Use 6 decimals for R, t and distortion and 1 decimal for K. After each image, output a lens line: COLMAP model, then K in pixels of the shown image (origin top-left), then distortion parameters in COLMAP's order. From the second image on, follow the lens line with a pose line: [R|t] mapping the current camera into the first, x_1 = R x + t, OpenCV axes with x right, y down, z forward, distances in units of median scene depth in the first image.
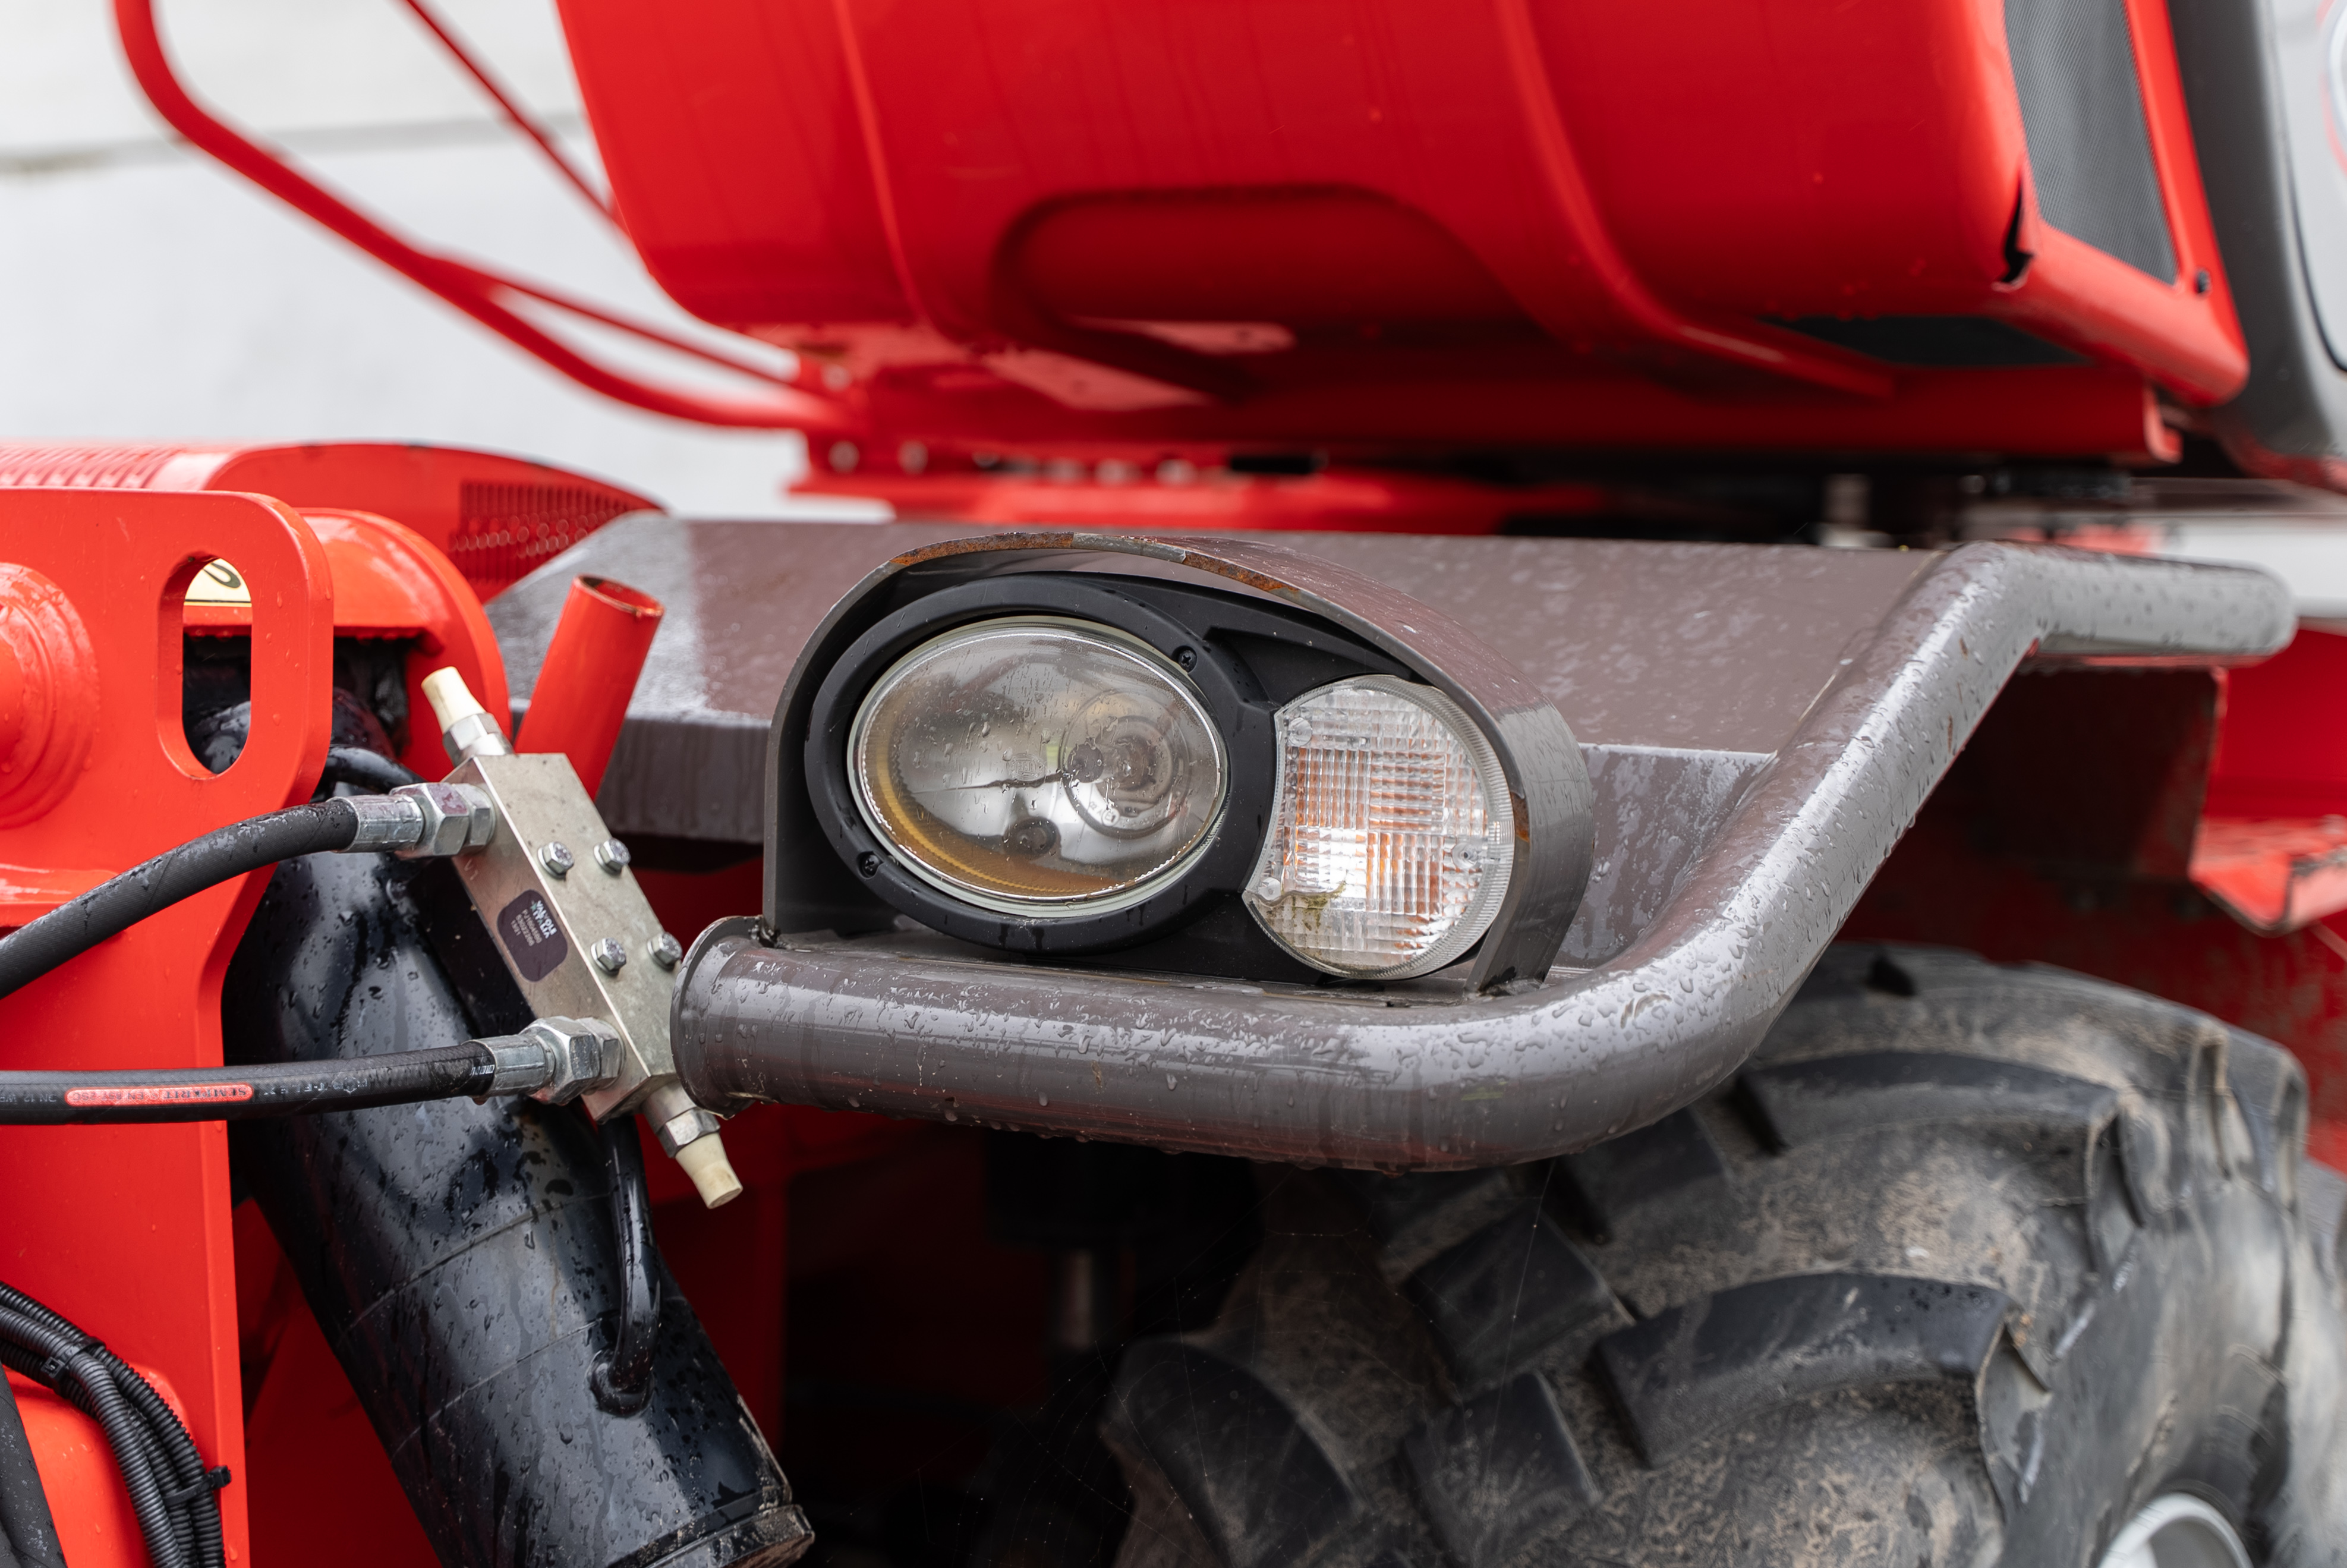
lens RADIAL K [[3661.2, 0, 1173.5], [0, 3661.2, 784.0], [0, 0, 1]] dist [0.030651, -0.078710]
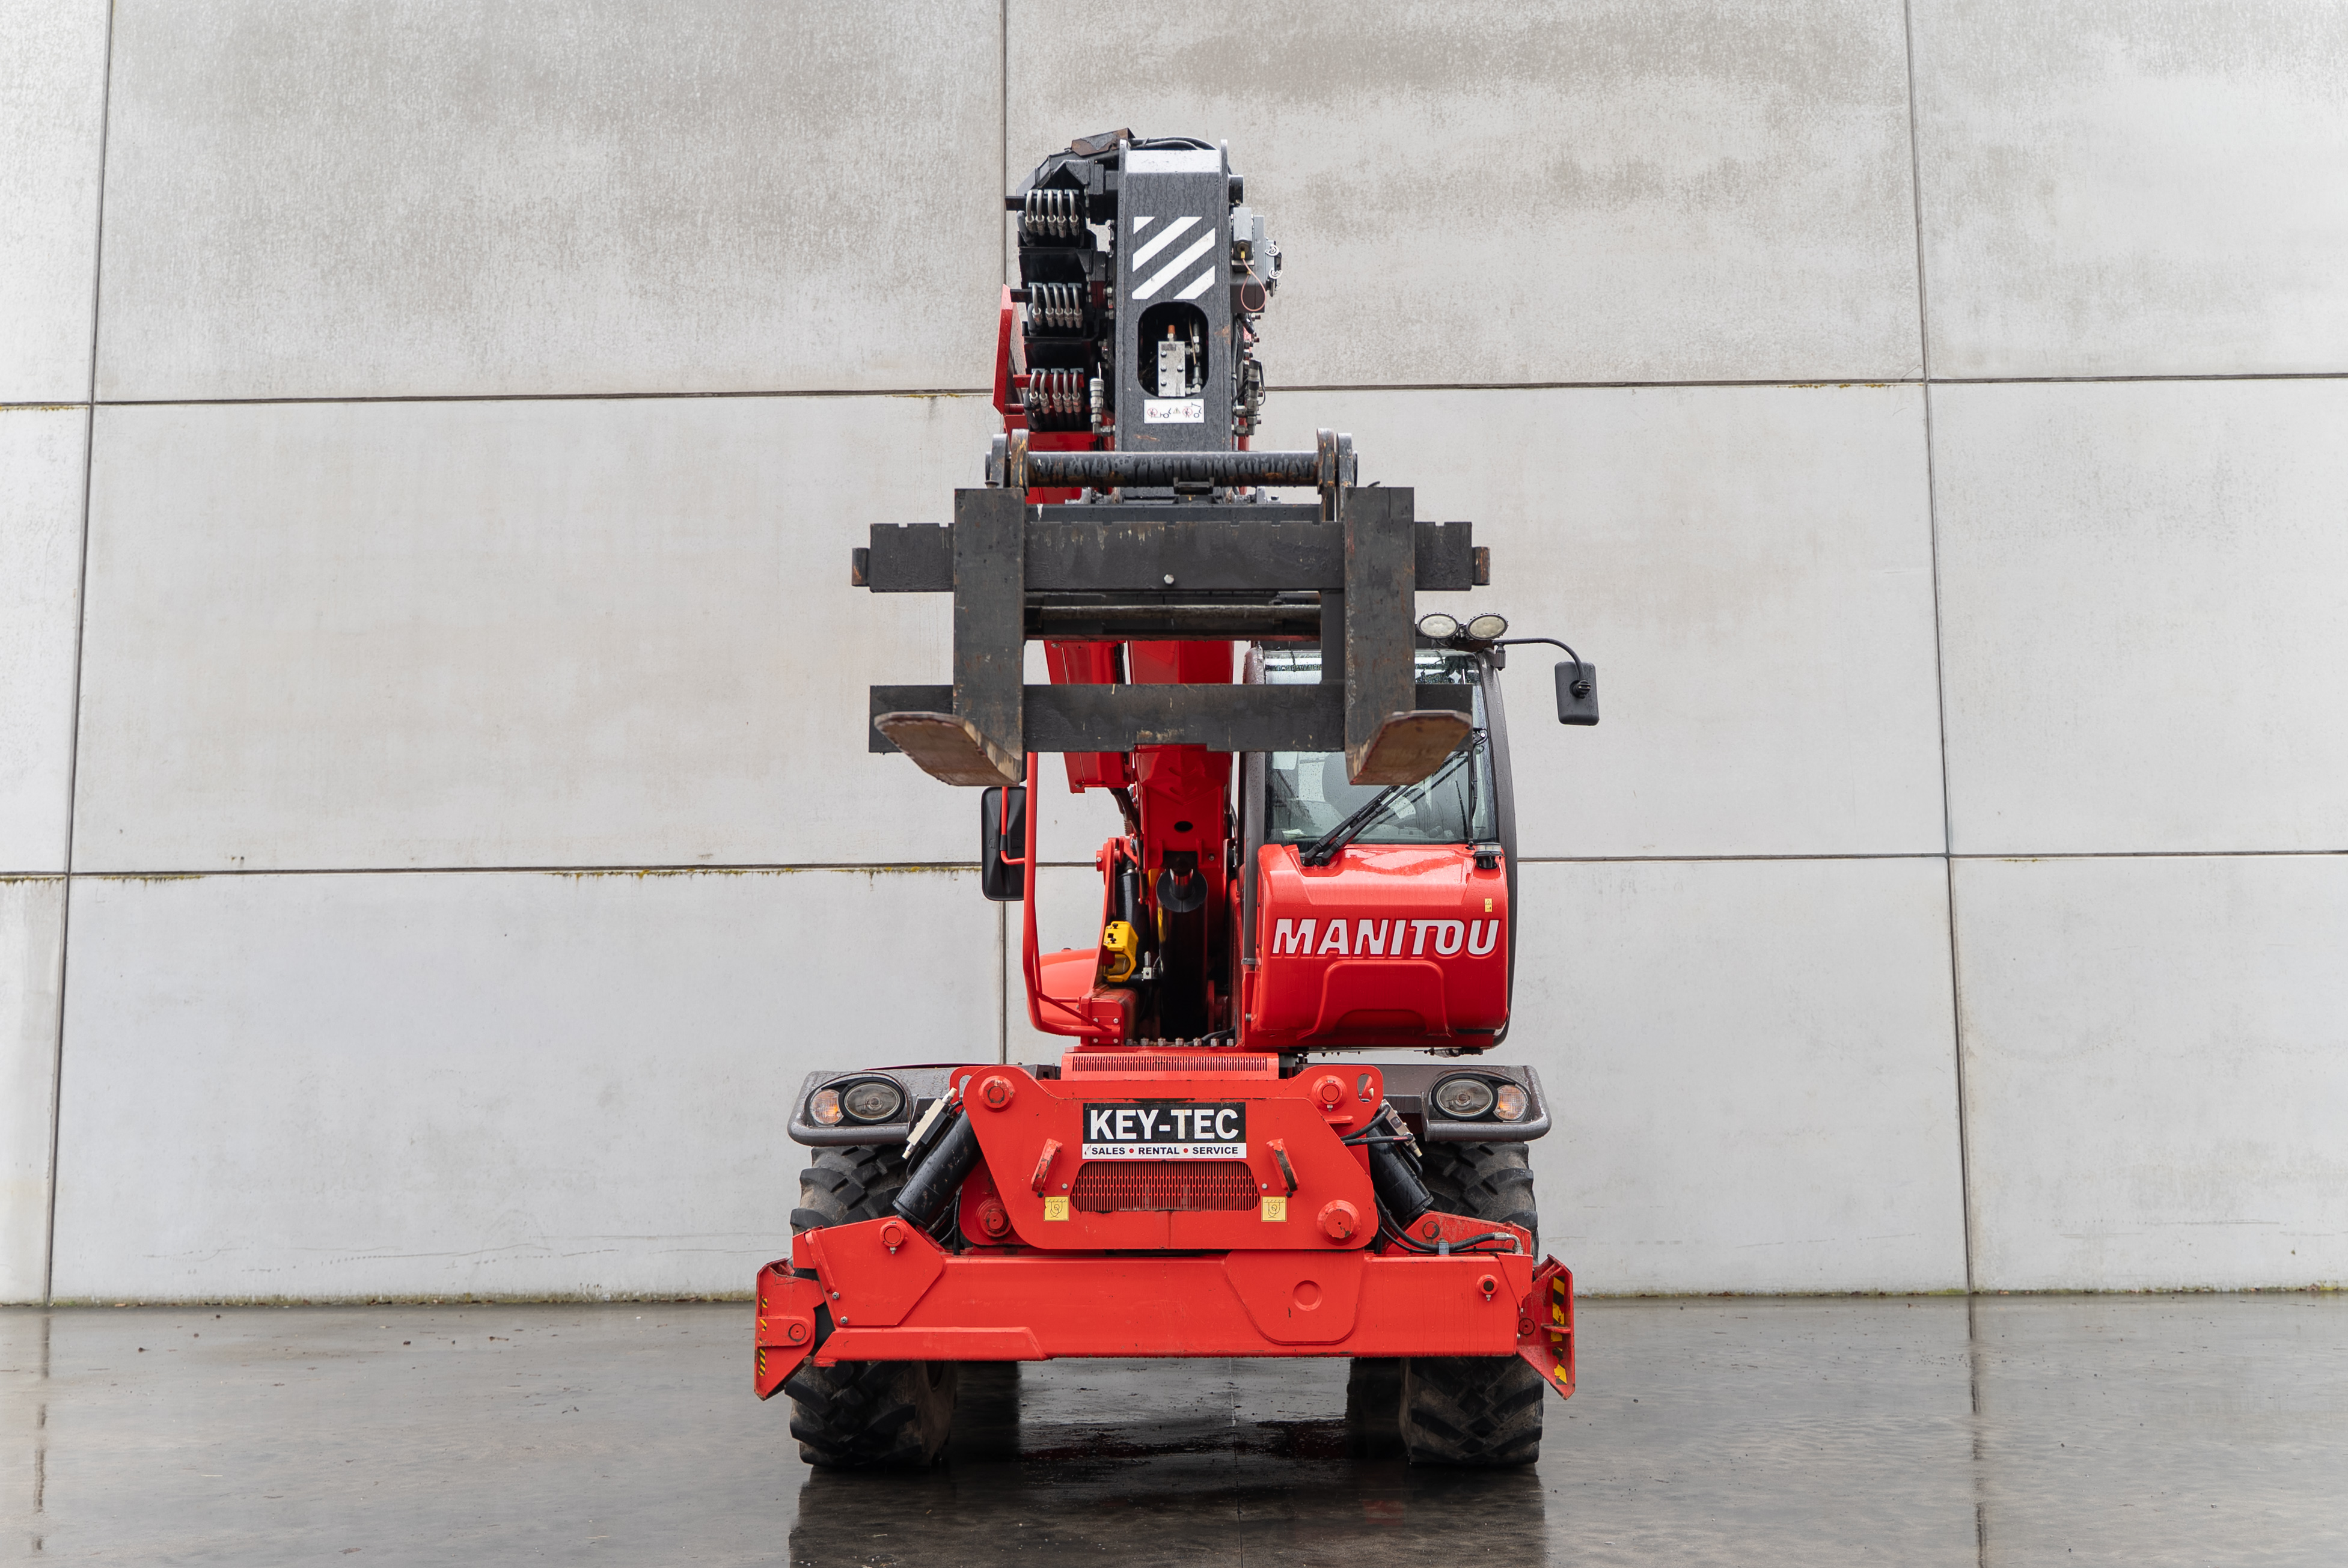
lens RADIAL K [[2395.0, 0, 1183.7], [0, 2395.0, 808.6], [0, 0, 1]] dist [0.002463, -0.014829]
pose [[0.888442, 0.022940, 0.458416, -2.577392], [0.045896, 0.989305, -0.138456, 0.058004], [-0.456689, 0.144049, 0.877887, -2.945934]]
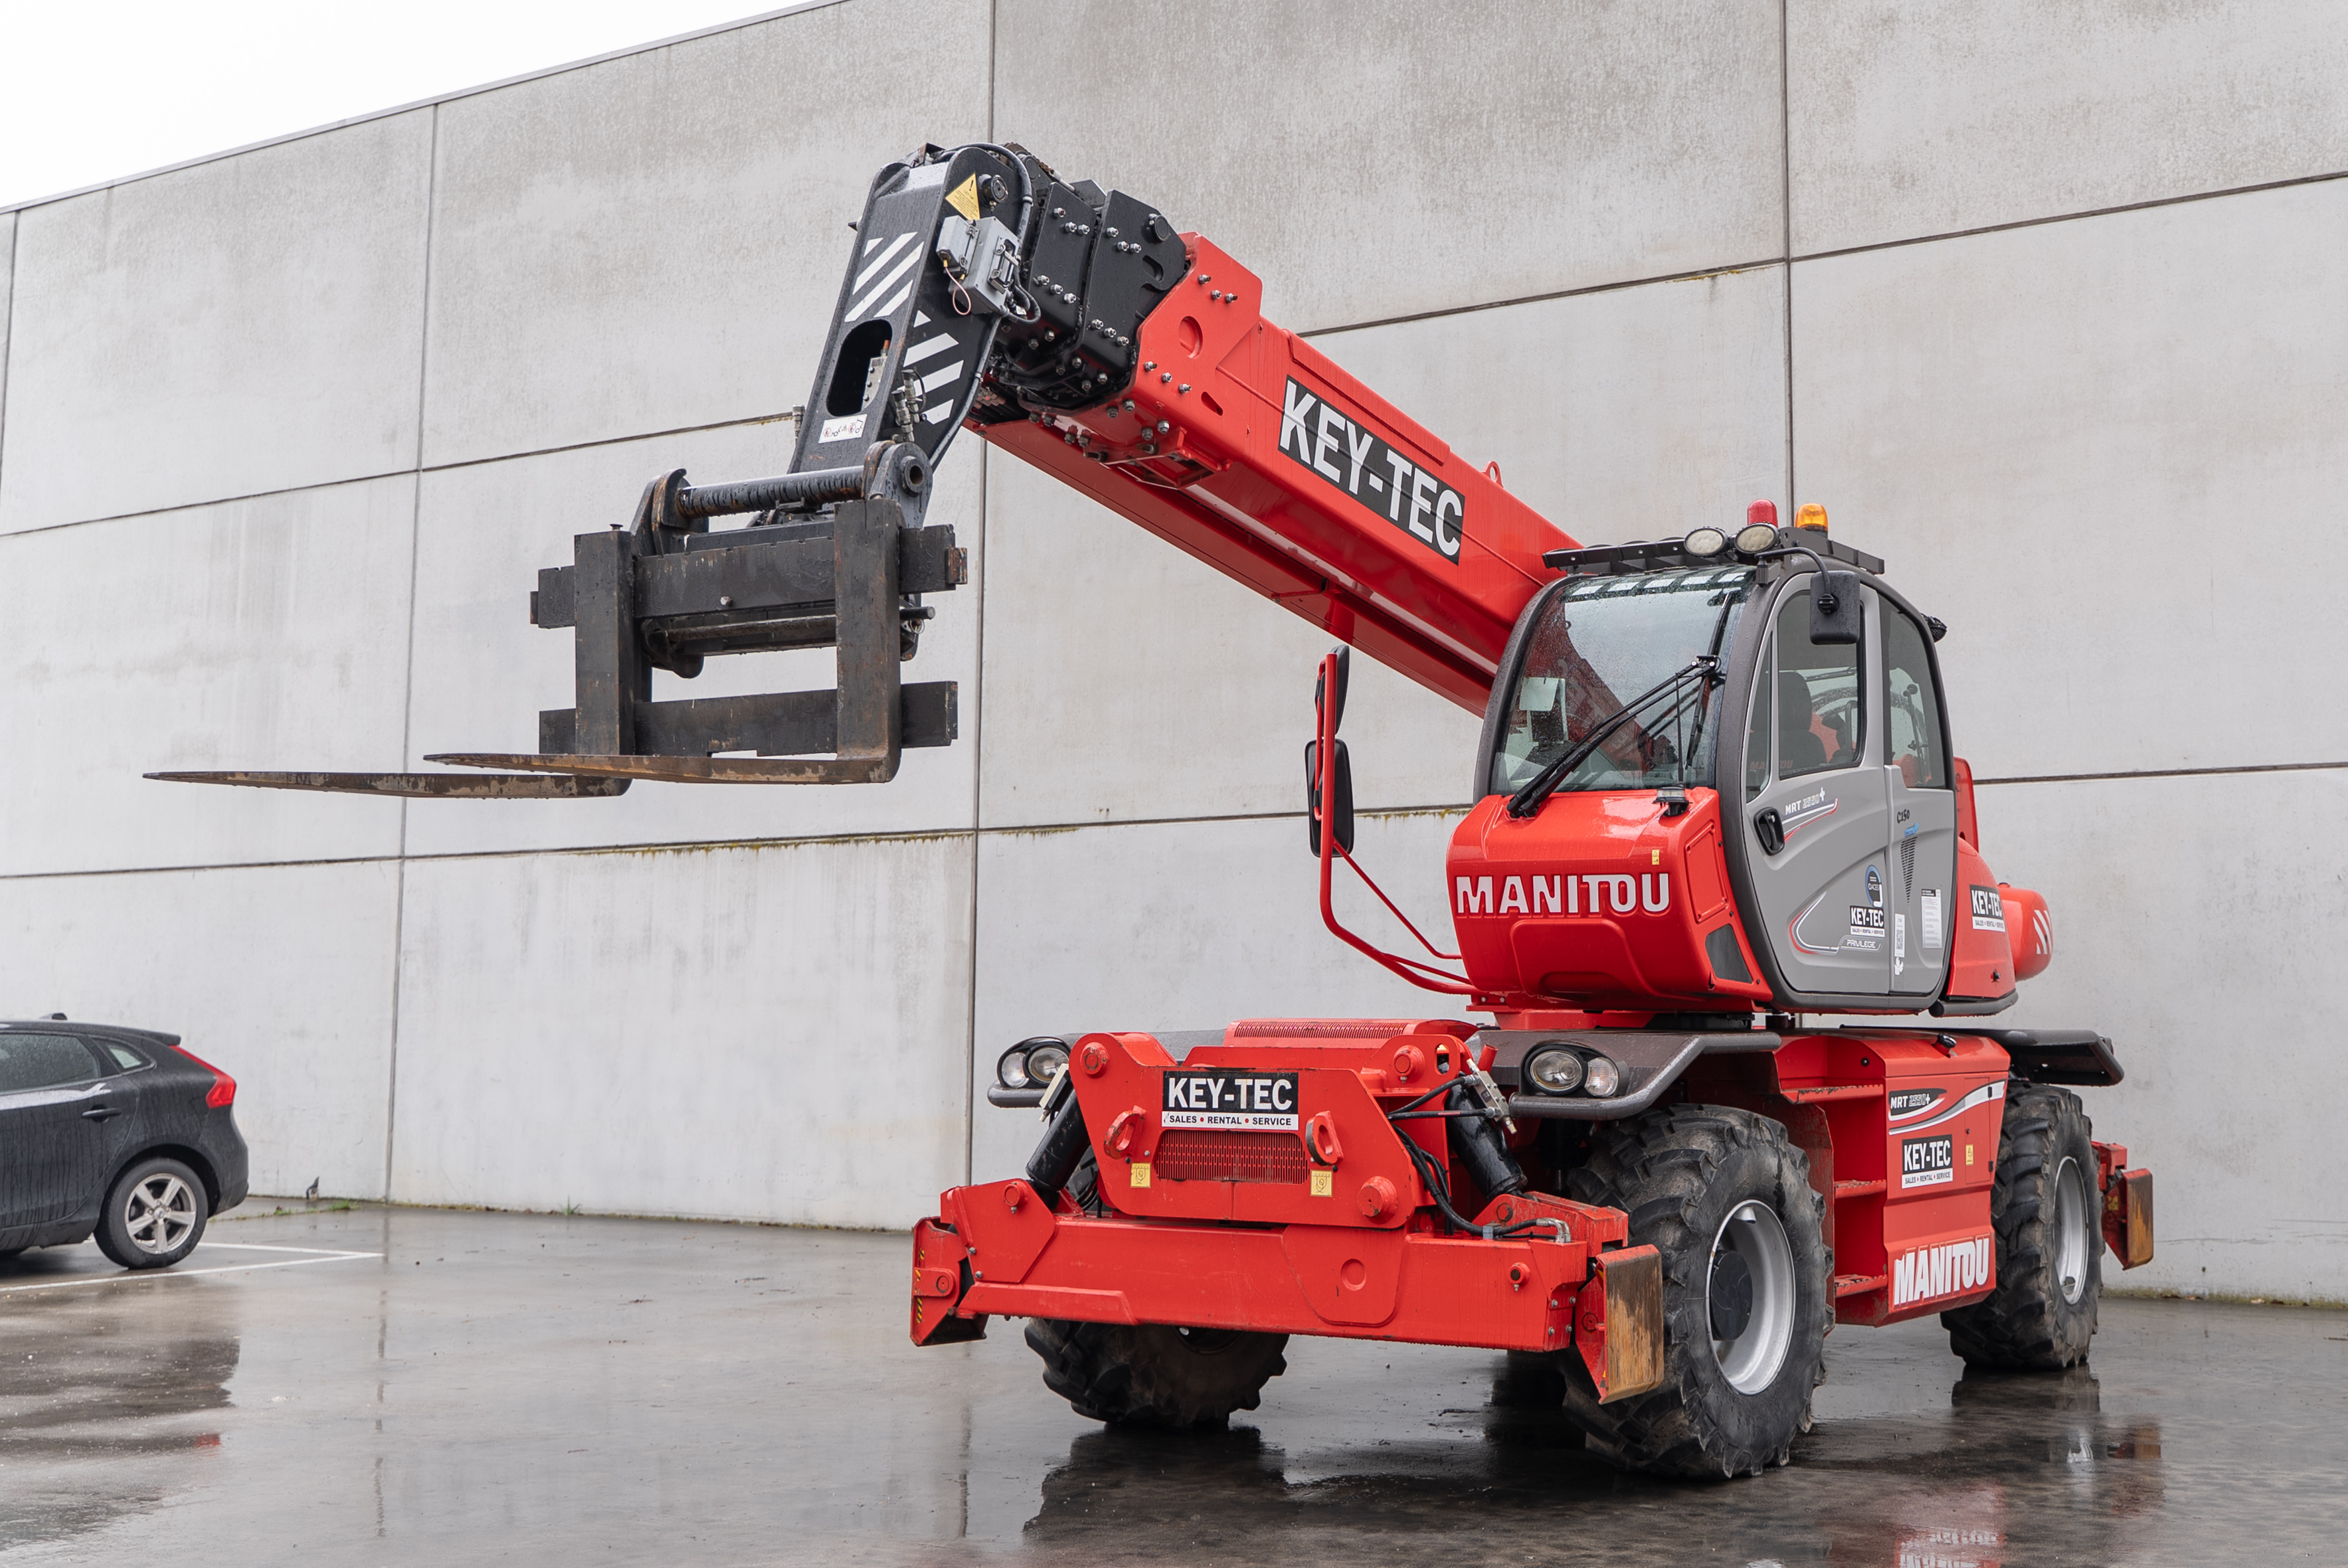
lens RADIAL K [[2812.9, 0, 1362.9], [0, 2812.9, 680.8], [0, 0, 1]] dist [0.012690, -0.027400]
pose [[0.997440, -0.031802, -0.064040, -0.032671], [0.021203, 0.986912, -0.159858, 0.102225], [0.068286, 0.158091, 0.985061, -4.102776]]
